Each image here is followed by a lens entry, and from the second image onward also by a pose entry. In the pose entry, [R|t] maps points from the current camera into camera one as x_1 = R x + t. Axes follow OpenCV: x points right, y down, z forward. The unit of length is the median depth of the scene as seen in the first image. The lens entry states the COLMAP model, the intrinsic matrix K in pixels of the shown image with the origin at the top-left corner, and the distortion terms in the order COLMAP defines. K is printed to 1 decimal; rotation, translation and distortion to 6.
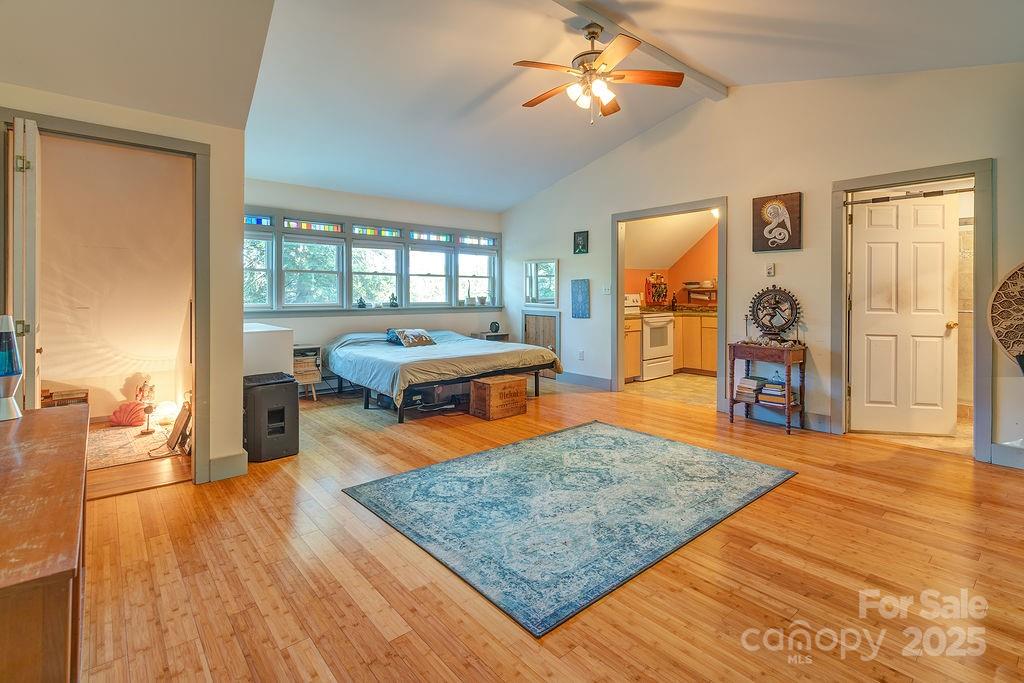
lens RADIAL K [[482.0, 0, 517.3], [0, 482.0, 283.2], [0, 0, 1]] dist [0.029322, -0.016218]
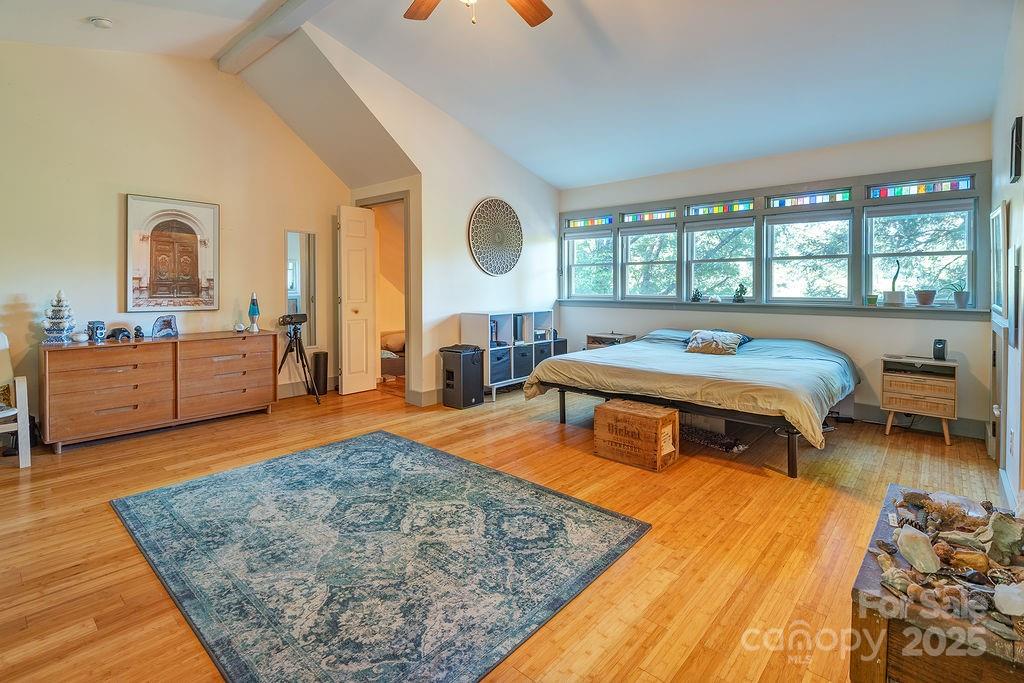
lens RADIAL K [[482.0, 0, 517.3], [0, 482.0, 283.2], [0, 0, 1]] dist [0.029322, -0.016218]
pose [[0.129736, -0.004466, -0.991539, 0.481528], [0.021006, 0.999778, -0.001755, 0.013688], [0.991326, -0.020600, 0.129801, 0.571052]]
